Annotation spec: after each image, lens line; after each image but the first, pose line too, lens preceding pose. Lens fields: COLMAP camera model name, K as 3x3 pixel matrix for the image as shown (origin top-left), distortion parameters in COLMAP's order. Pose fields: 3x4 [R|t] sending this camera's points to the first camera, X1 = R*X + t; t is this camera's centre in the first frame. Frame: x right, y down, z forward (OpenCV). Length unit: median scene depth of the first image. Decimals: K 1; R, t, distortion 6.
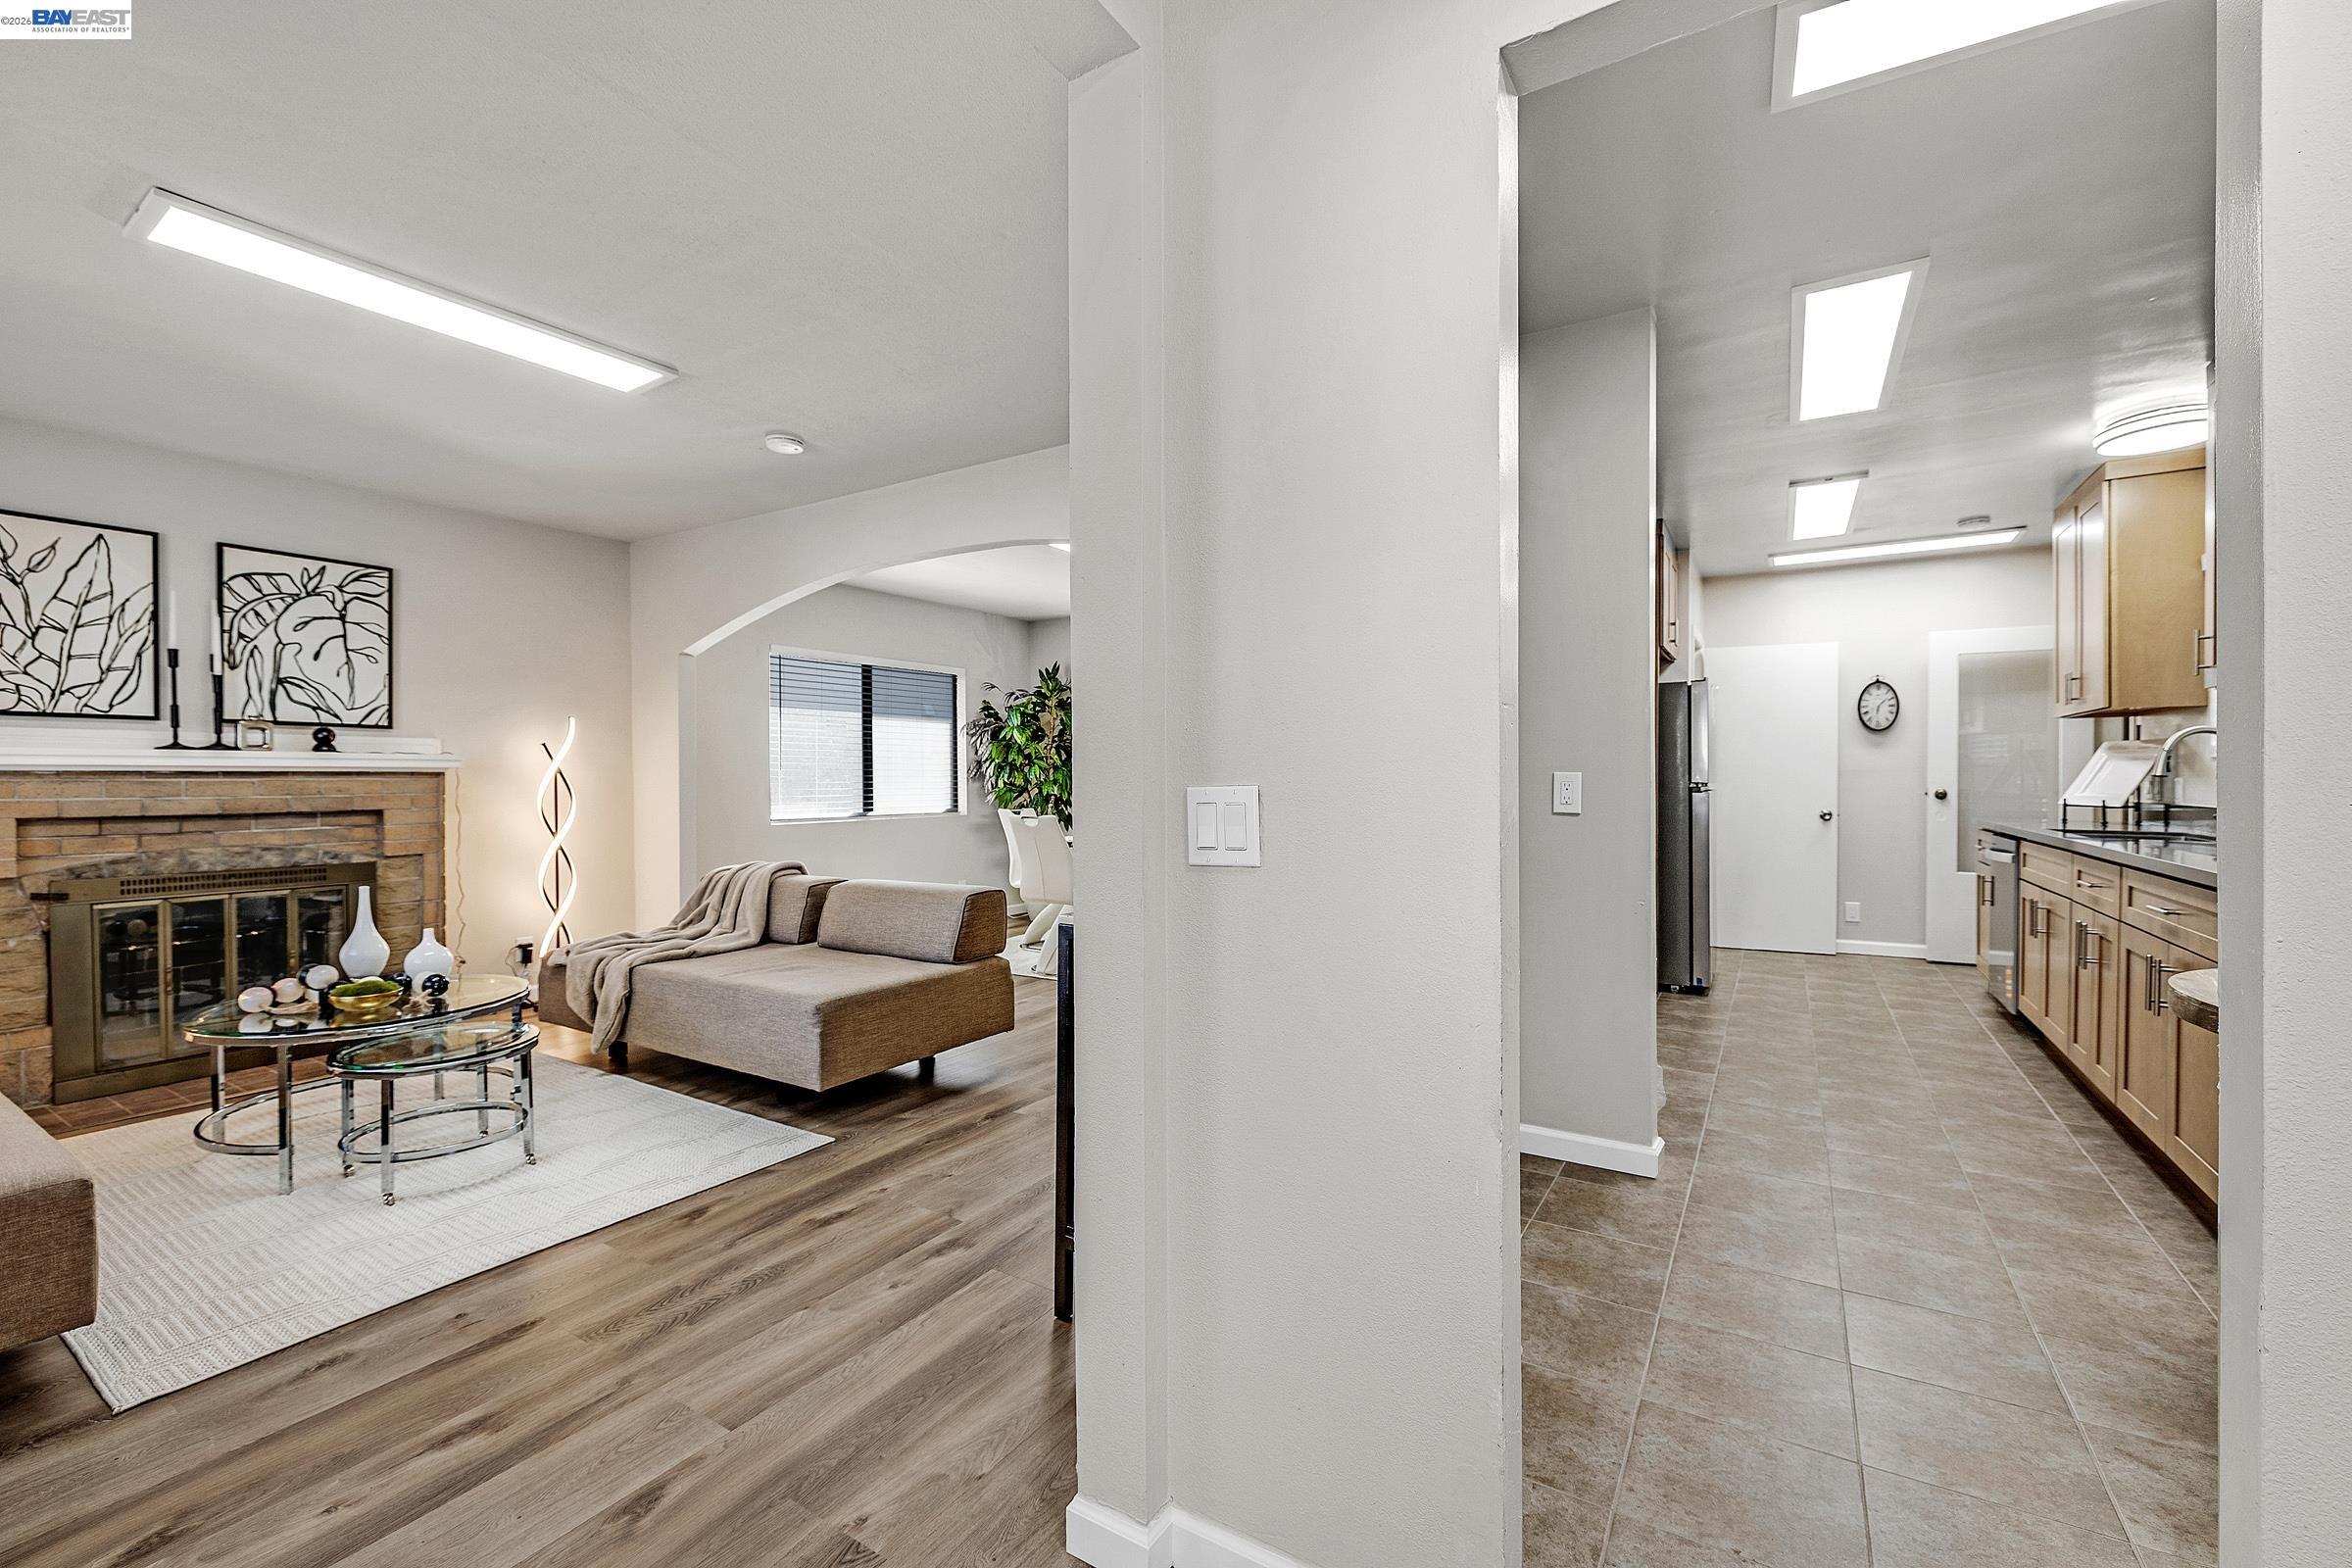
lens RADIAL K [[984.0, 0, 1171.9], [0, 984.0, 783.4], [0, 0, 1]] dist [0.000425, -0.000786]
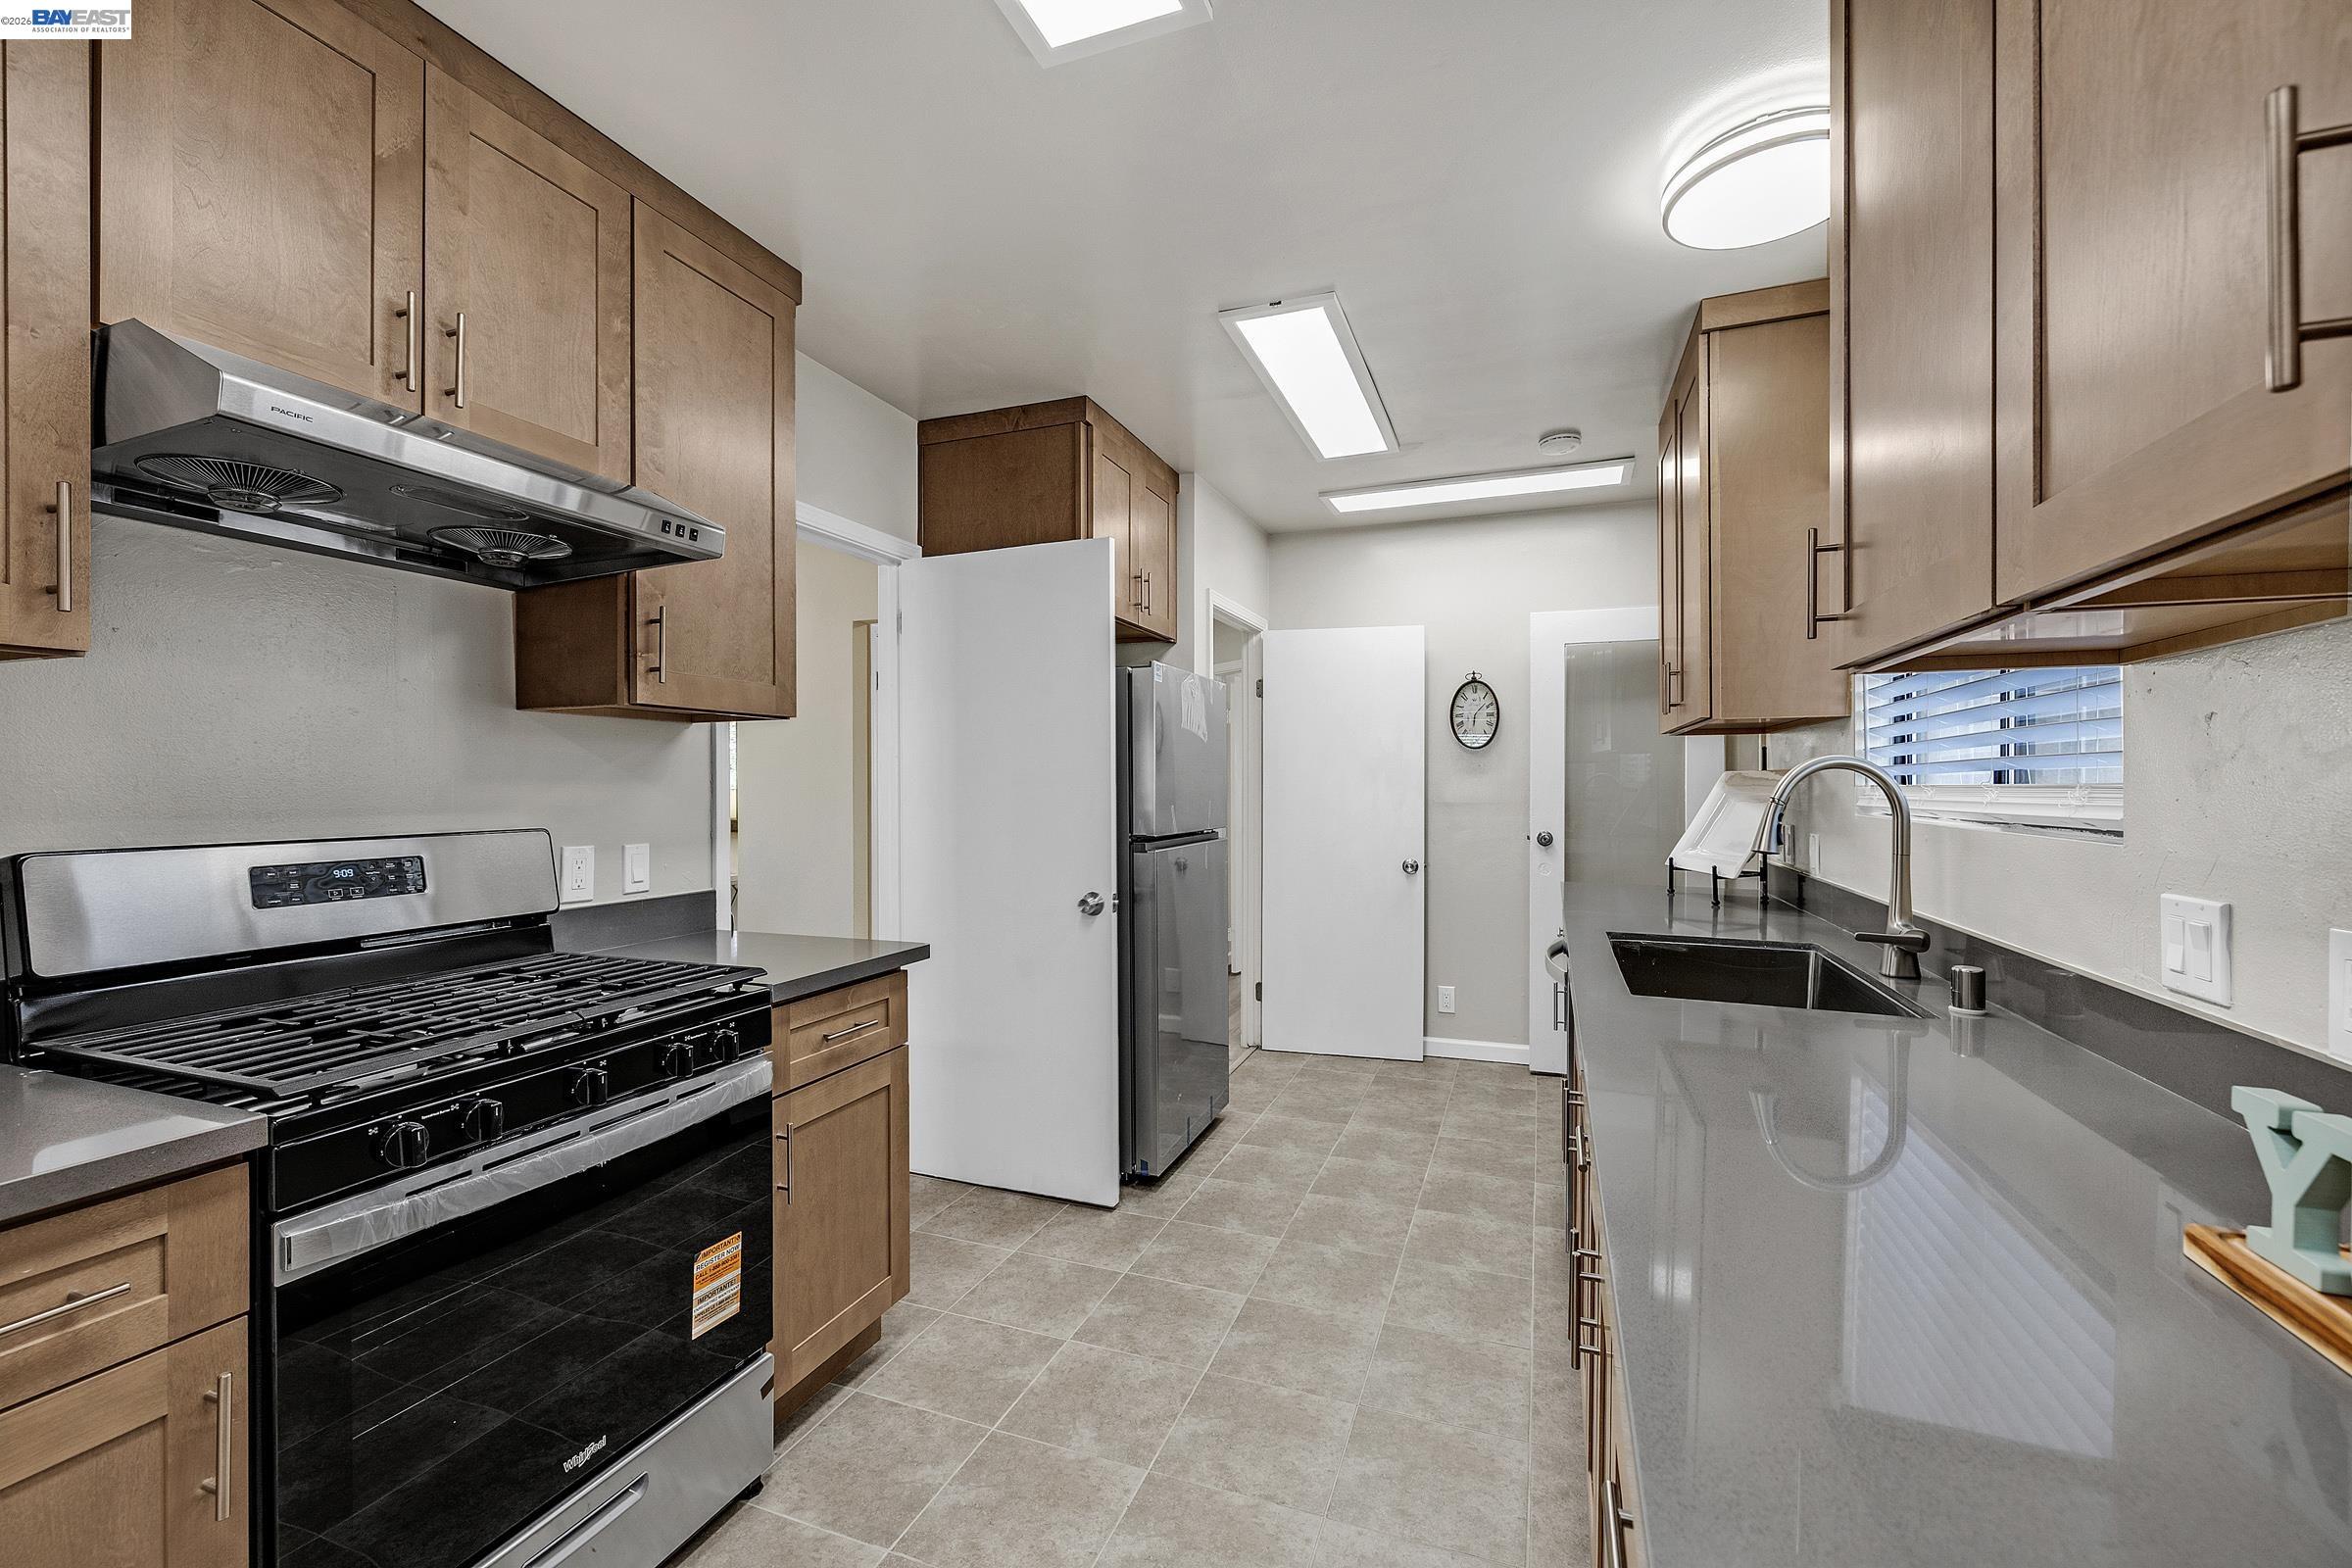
lens RADIAL K [[984.0, 0, 1168.2], [0, 984.0, 784.6], [0, 0, 1]] dist [0.000425, -0.000786]
pose [[0.981964, -0.001688, 0.189058, 0.435792], [0.002453, 0.999990, -0.003813, -0.030026], [-0.189050, 0.004208, 0.981959, 0.402199]]
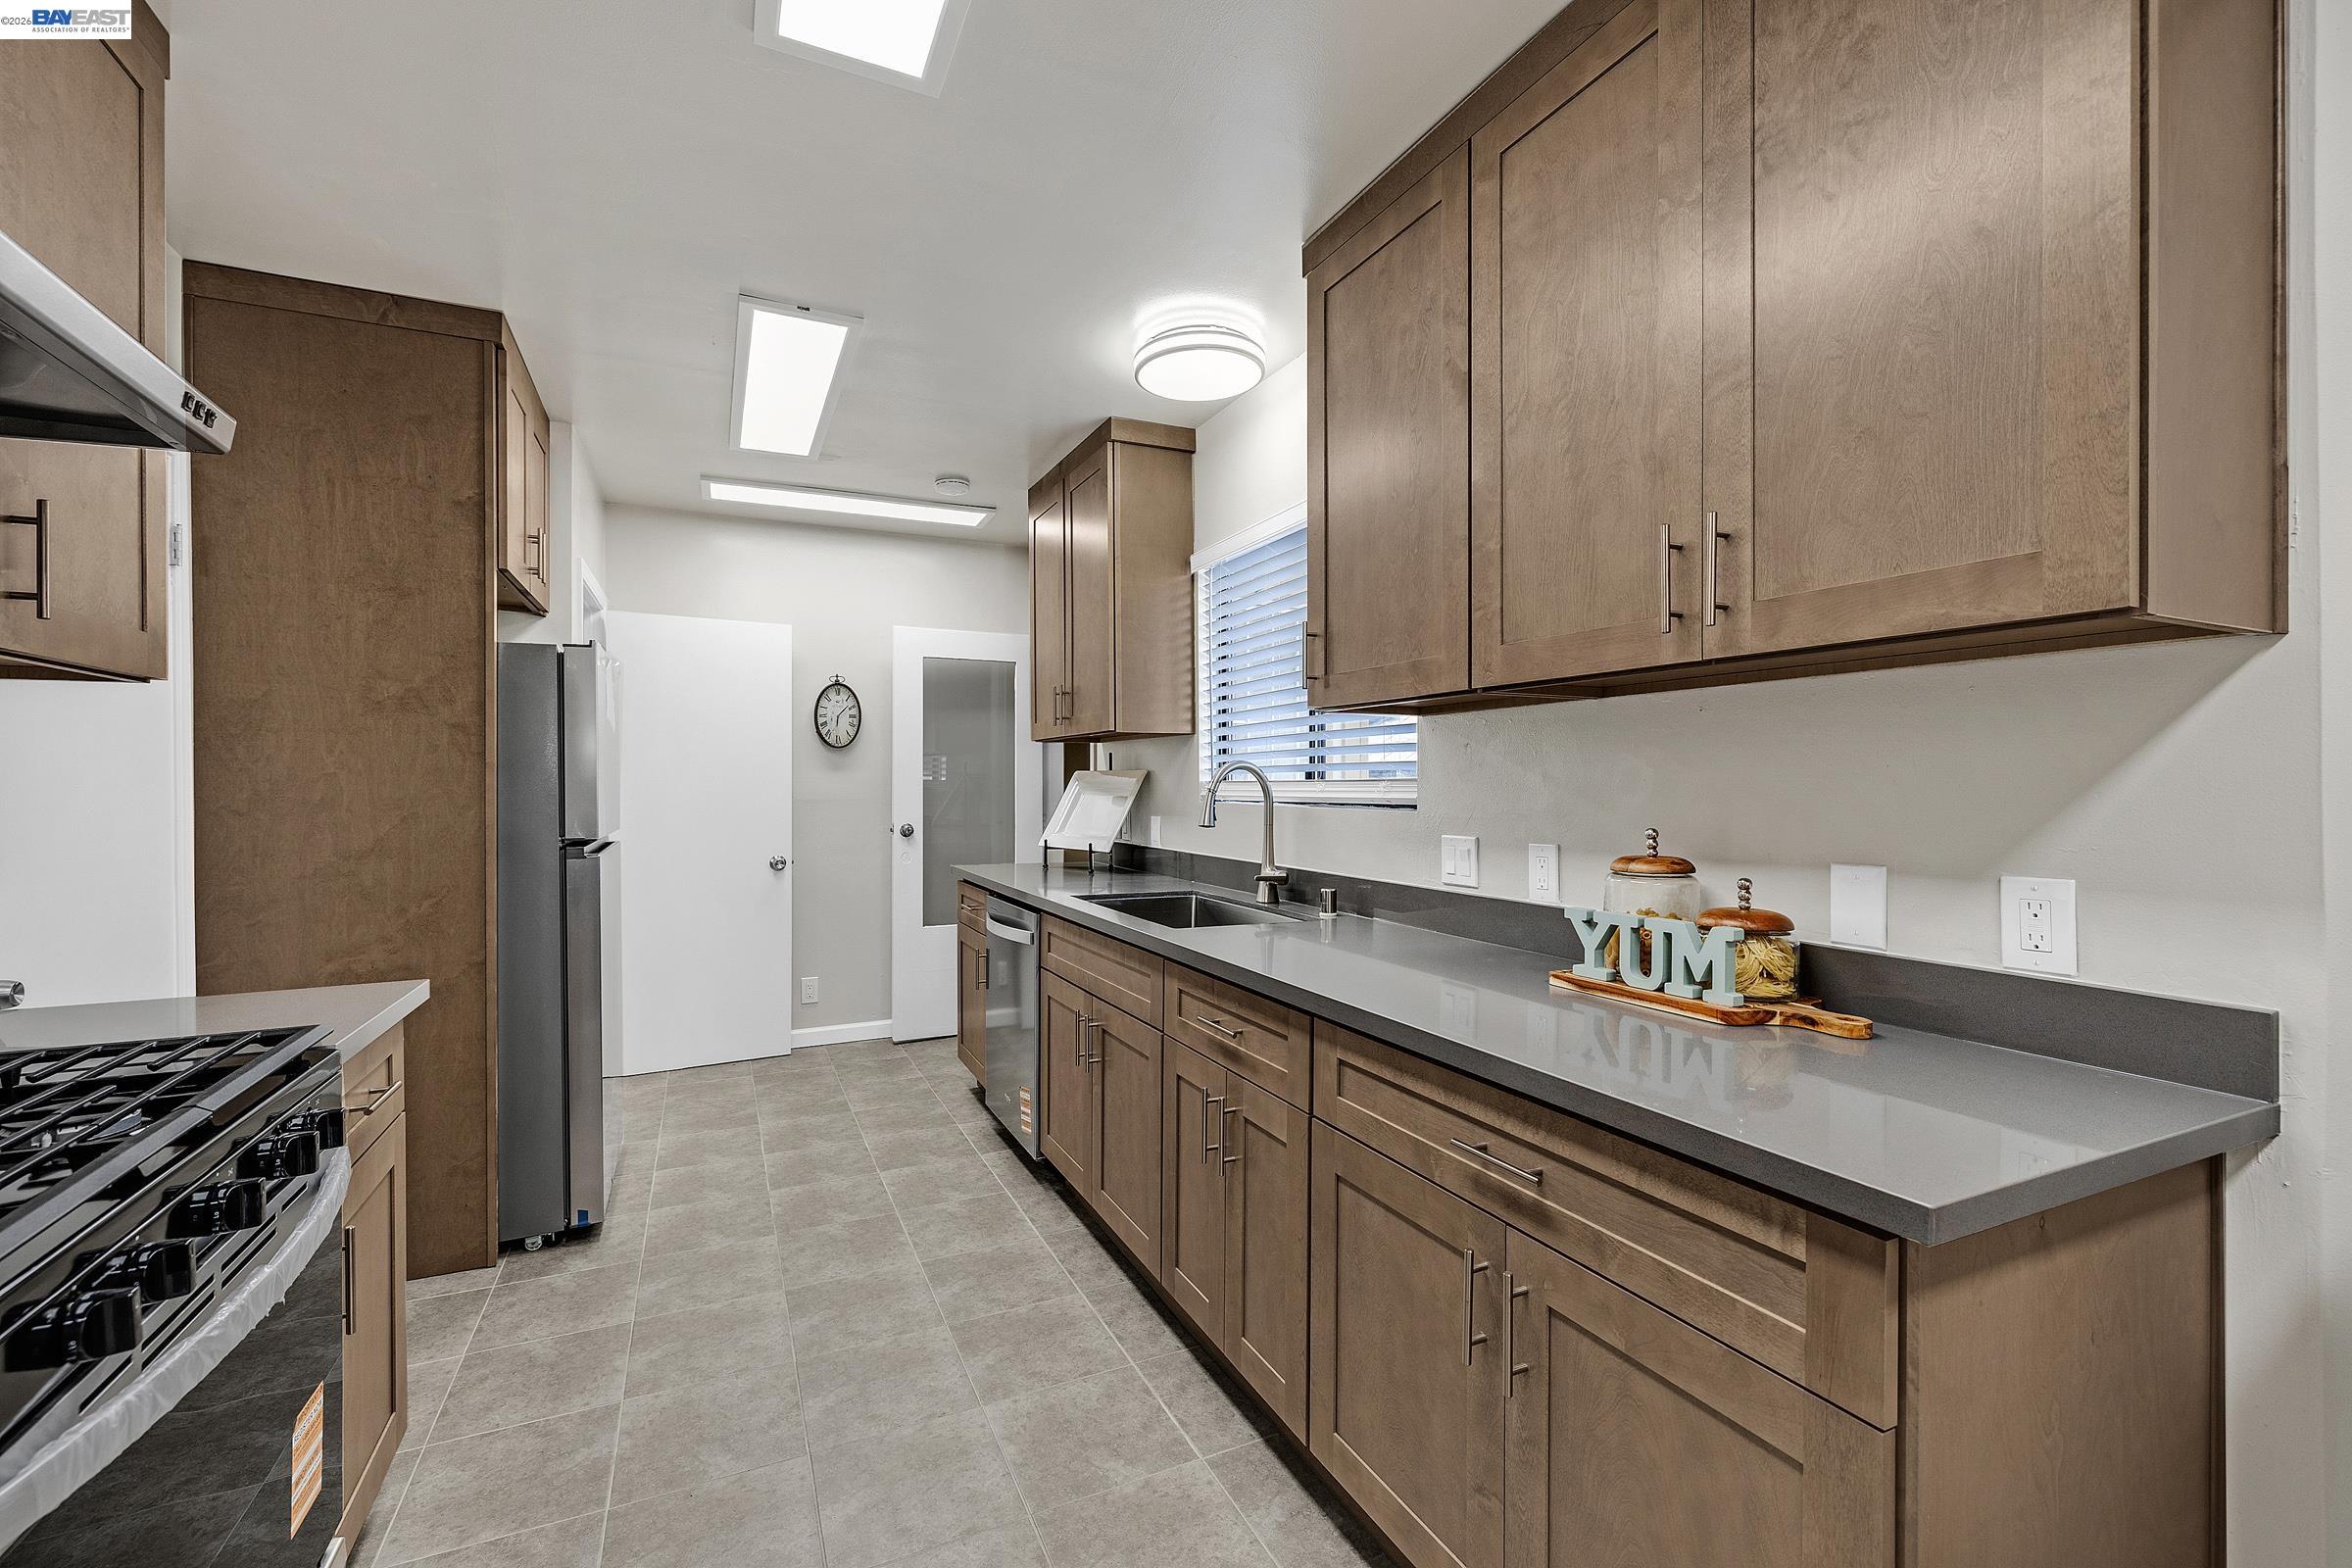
lens RADIAL K [[984.0, 0, 1174.4], [0, 984.0, 785.0], [0, 0, 1]] dist [0.000425, -0.000786]
pose [[0.543690, -0.003748, 0.839278, 0.265401], [0.005796, 0.999983, 0.000711, -0.028710], [-0.839266, 0.004479, 0.543702, 0.443698]]
